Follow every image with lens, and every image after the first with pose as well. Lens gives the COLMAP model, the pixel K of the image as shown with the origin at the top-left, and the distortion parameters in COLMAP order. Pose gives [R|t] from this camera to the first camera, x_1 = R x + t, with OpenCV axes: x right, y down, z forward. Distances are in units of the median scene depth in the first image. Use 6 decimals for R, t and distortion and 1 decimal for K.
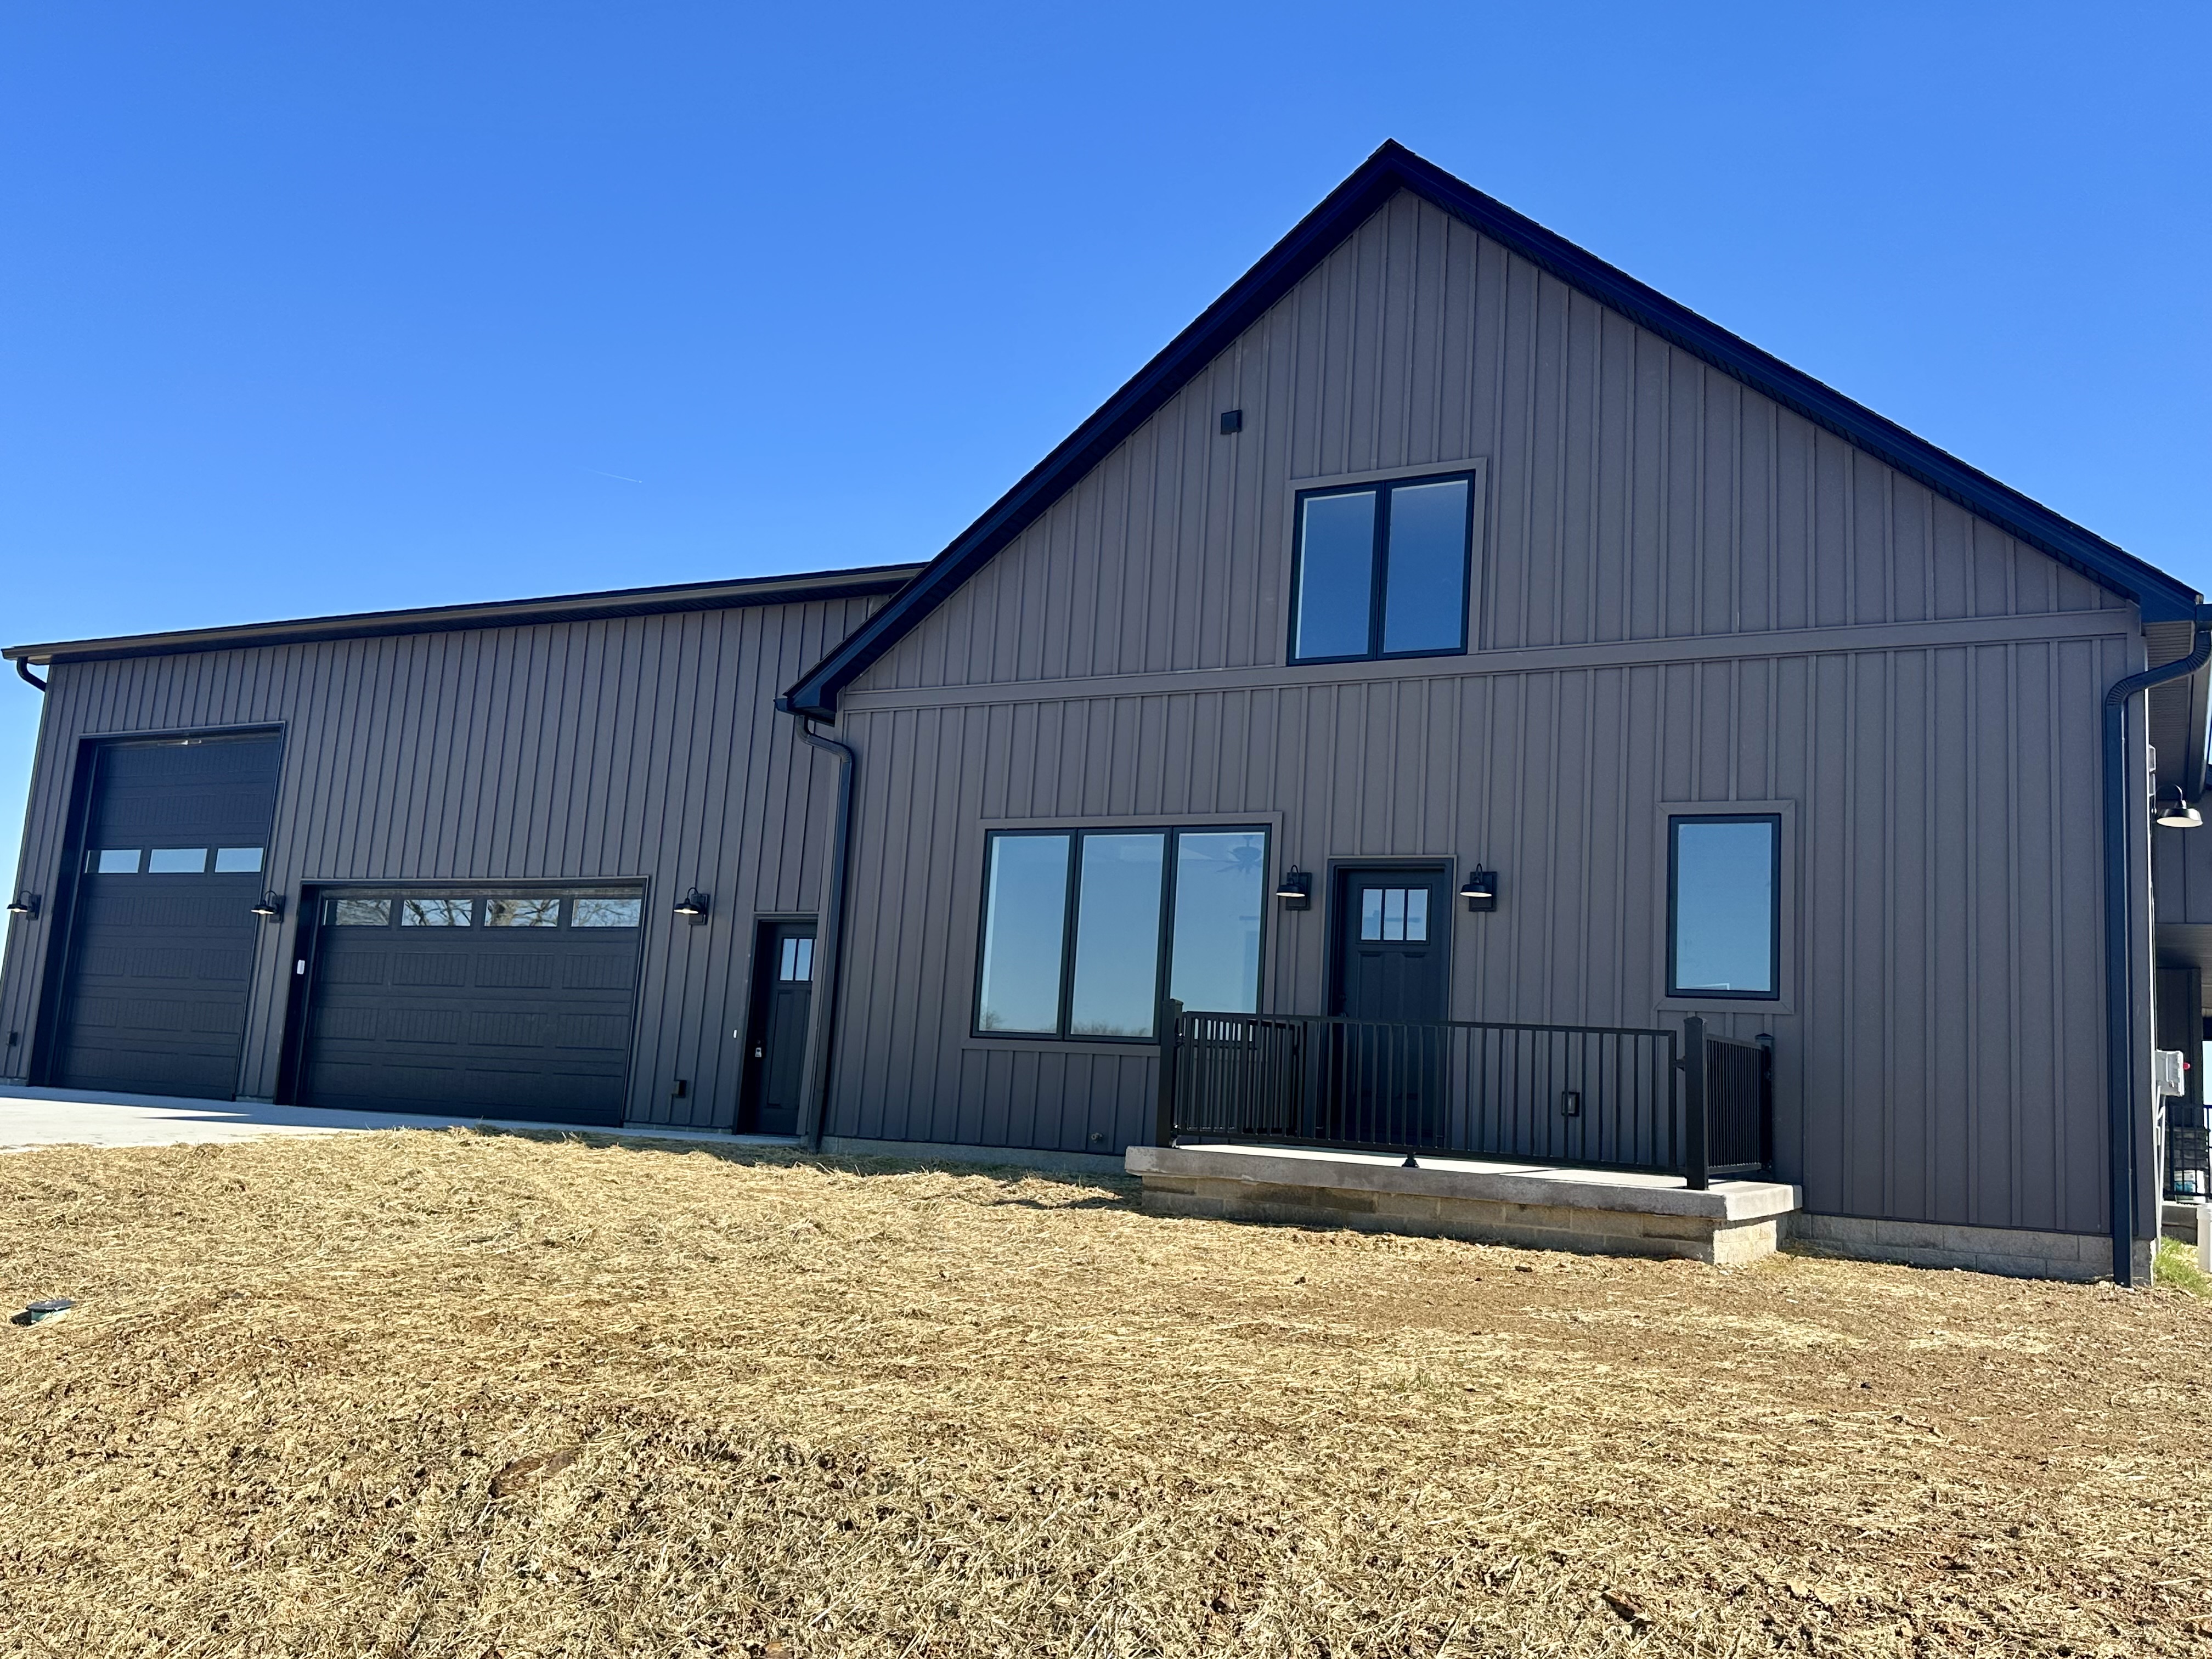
lens RADIAL K [[1890.1, 0, 1109.9], [0, 1890.1, 825.3], [0, 0, 1]] dist [0.080948, -0.041687]
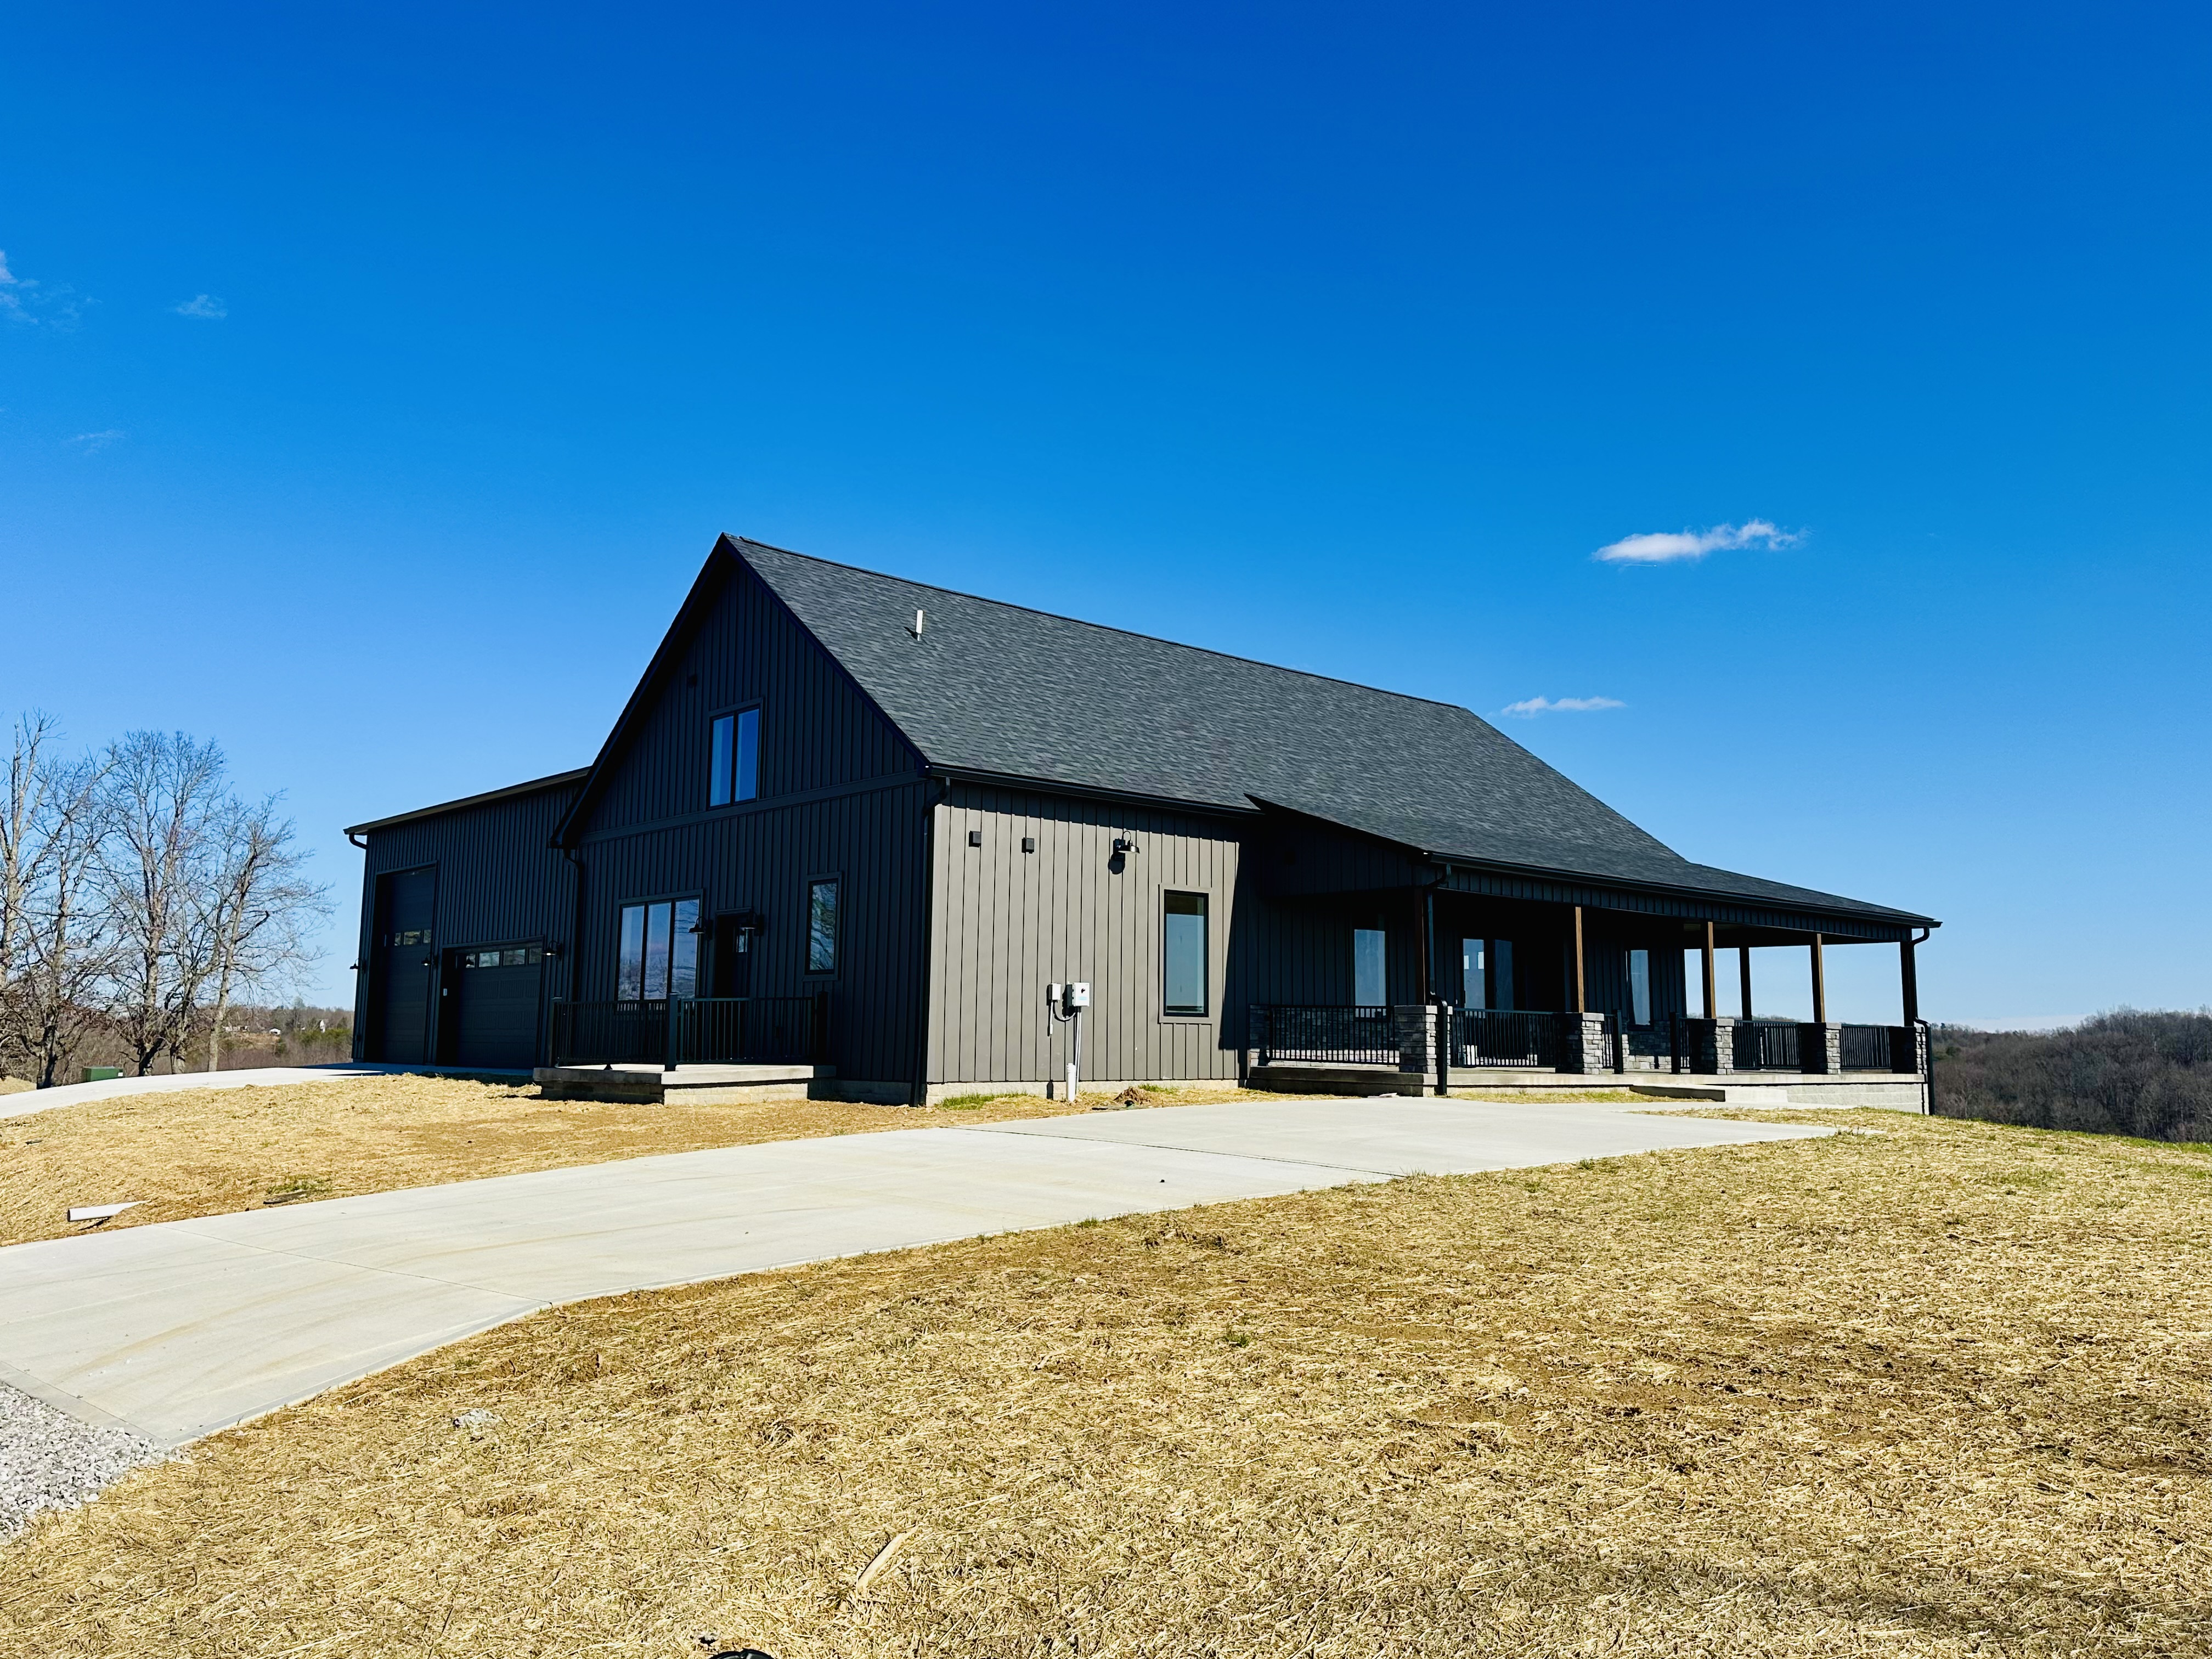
lens RADIAL K [[1668.5, 0, 1111.9], [0, 1668.5, 801.3], [0, 0, 1]] dist [0.050464, -0.003418]
pose [[0.940614, -0.103819, -0.323213, 1.009561], [0.104230, 0.994423, -0.016086, -0.023733], [0.323081, -0.018558, 0.946189, -0.459088]]
